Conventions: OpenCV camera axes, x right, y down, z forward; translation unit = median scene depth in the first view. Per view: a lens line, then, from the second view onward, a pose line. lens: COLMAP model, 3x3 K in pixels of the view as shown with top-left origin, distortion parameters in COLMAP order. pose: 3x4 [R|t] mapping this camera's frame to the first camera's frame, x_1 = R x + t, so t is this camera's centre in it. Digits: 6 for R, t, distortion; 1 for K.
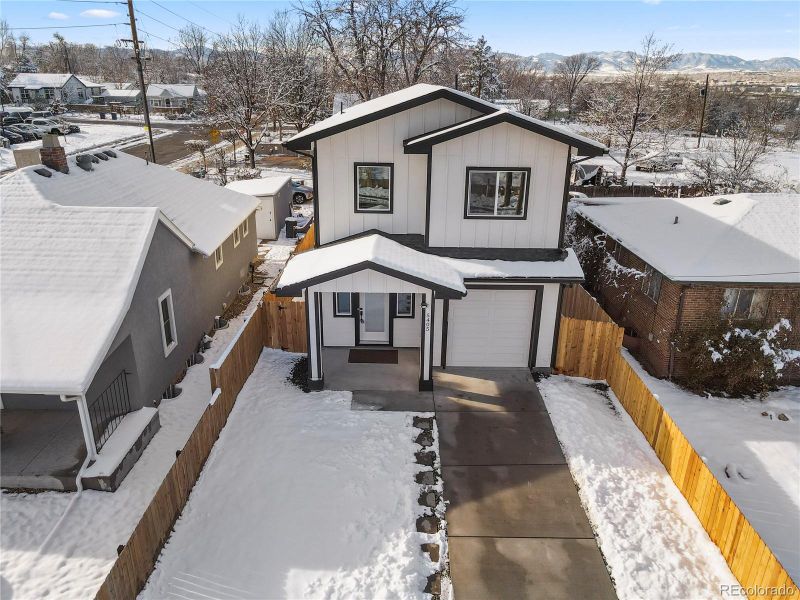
lens RADIAL K [[580.7, 0, 400.0], [0, 580.7, 300.0], [0, 0, 1]] dist [0.030922, -0.001621]
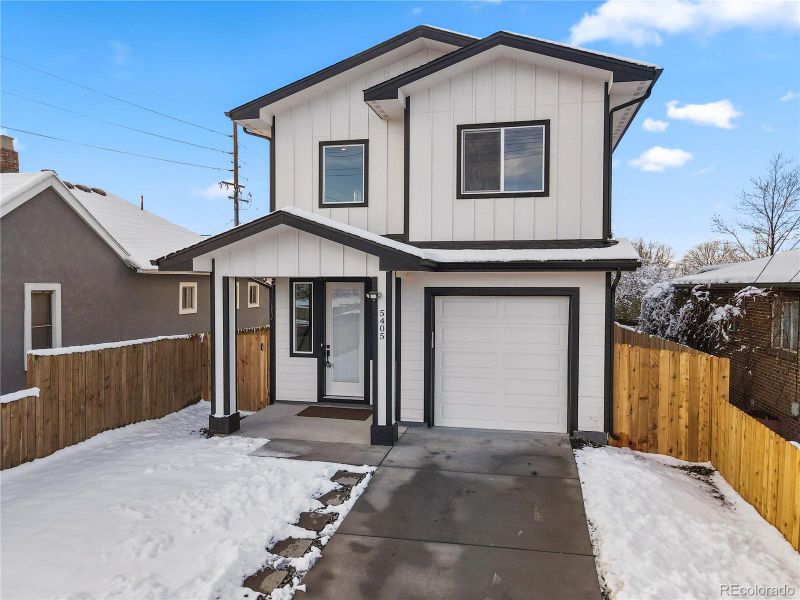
lens RADIAL K [[580.7, 0, 400.0], [0, 580.7, 300.0], [0, 0, 1]] dist [0.030922, -0.001621]
pose [[0.974935, -0.004256, -0.222450, 0.199160], [-0.069395, 0.944124, -0.322203, 0.206802], [0.211391, 0.329564, 0.920164, 0.382091]]
